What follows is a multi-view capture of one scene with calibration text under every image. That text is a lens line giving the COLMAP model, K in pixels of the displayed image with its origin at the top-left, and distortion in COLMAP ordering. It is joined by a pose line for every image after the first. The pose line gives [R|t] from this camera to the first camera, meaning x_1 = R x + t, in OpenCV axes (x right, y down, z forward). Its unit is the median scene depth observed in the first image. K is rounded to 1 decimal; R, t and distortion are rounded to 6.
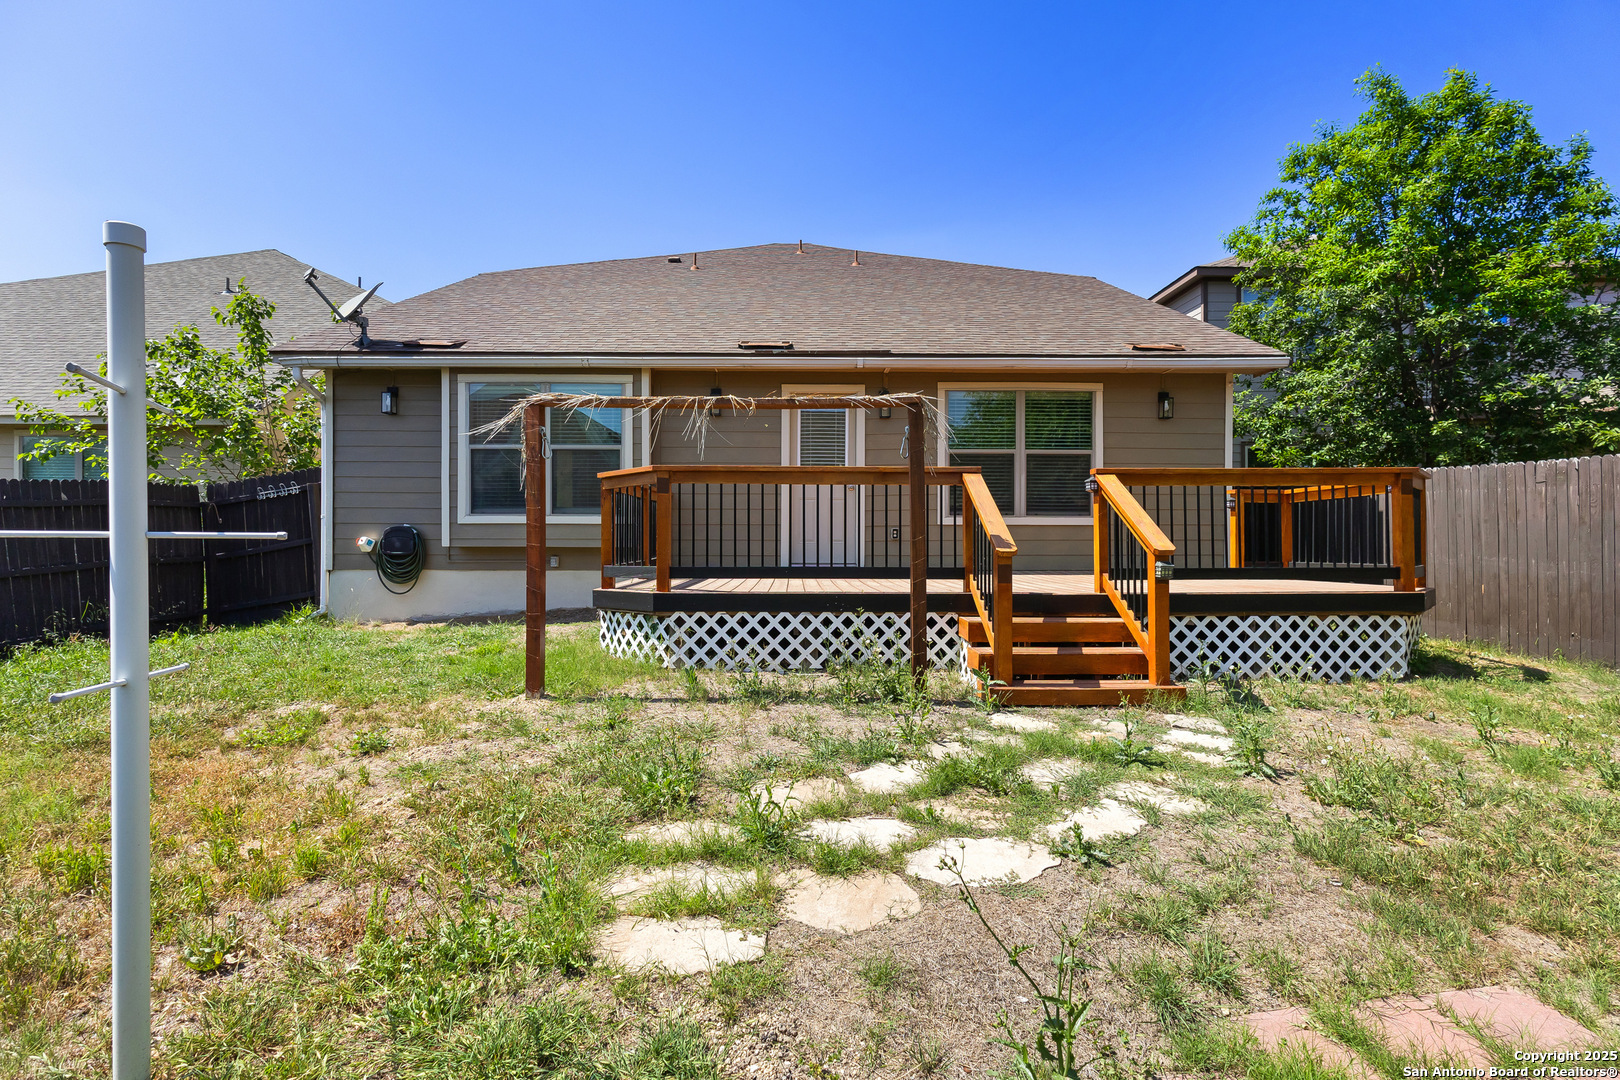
lens RADIAL K [[756.0, 0, 809.2], [0, 756.0, 537.3], [0, 0, 1]] dist [0.001337, -0.000571]
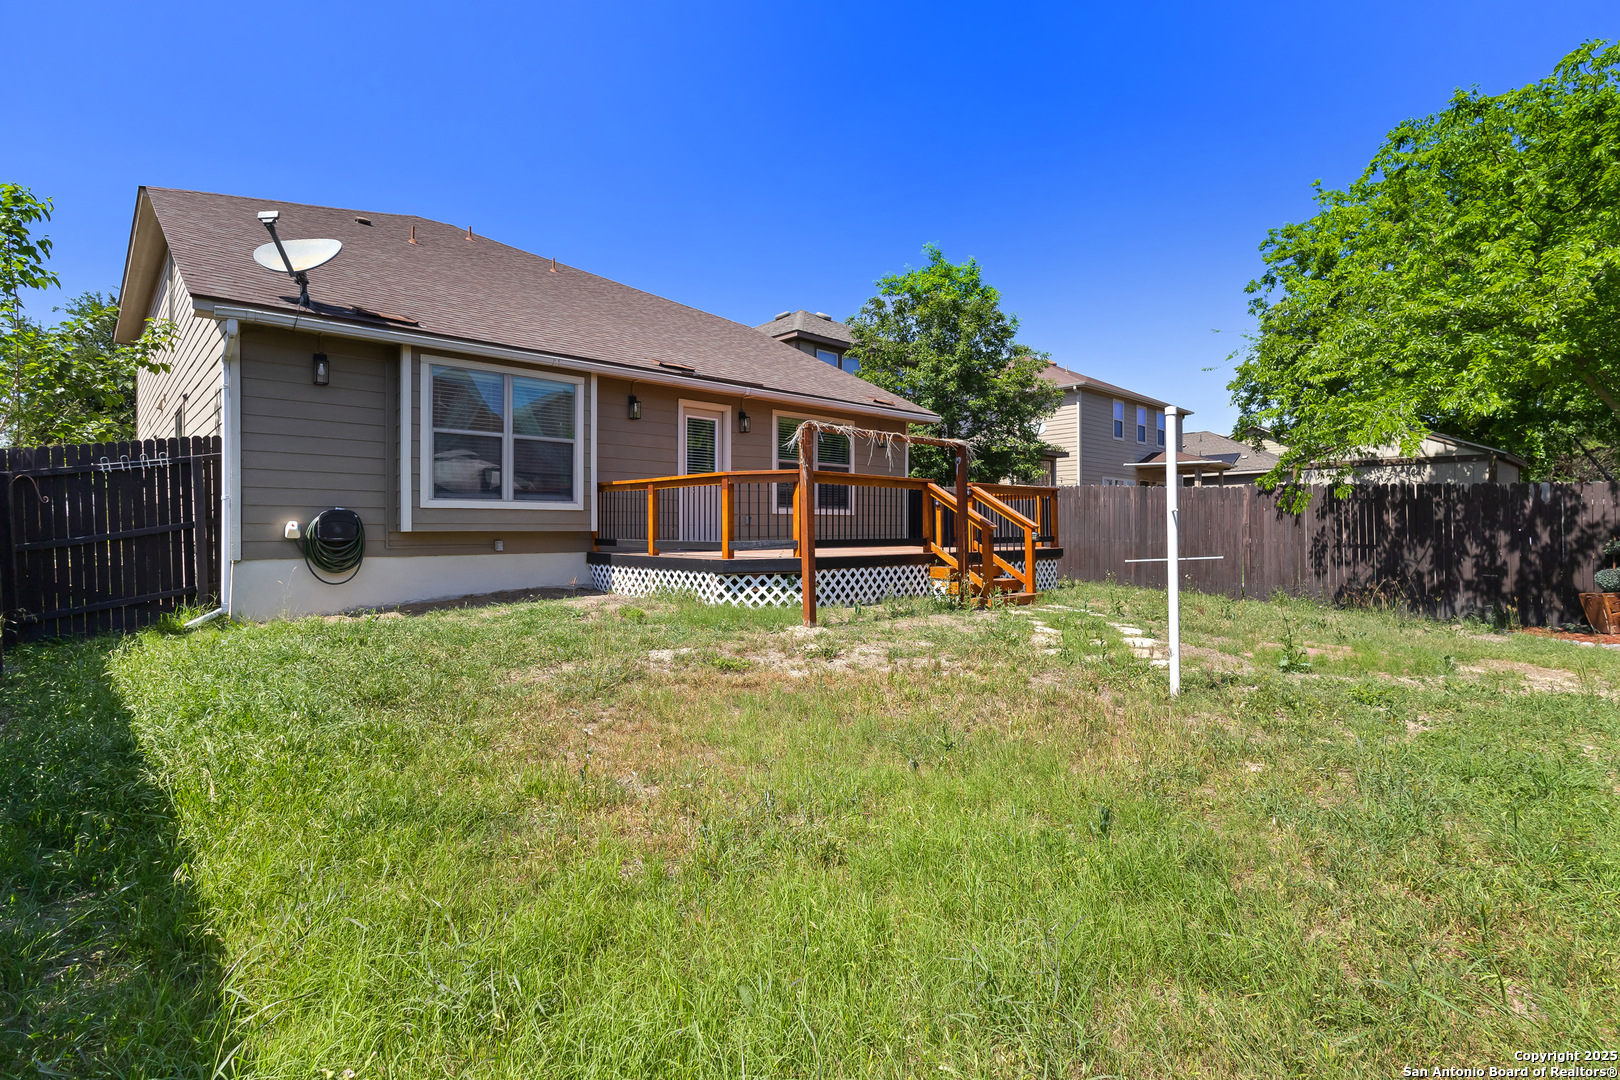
lens RADIAL K [[756.0, 0, 813.1], [0, 756.0, 537.5], [0, 0, 1]] dist [0.001337, -0.000571]
pose [[0.725136, -0.014482, 0.688454, -0.765441], [0.001771, 0.999815, 0.019166, 0.002356], [-0.688604, -0.012679, 0.725027, -0.054097]]
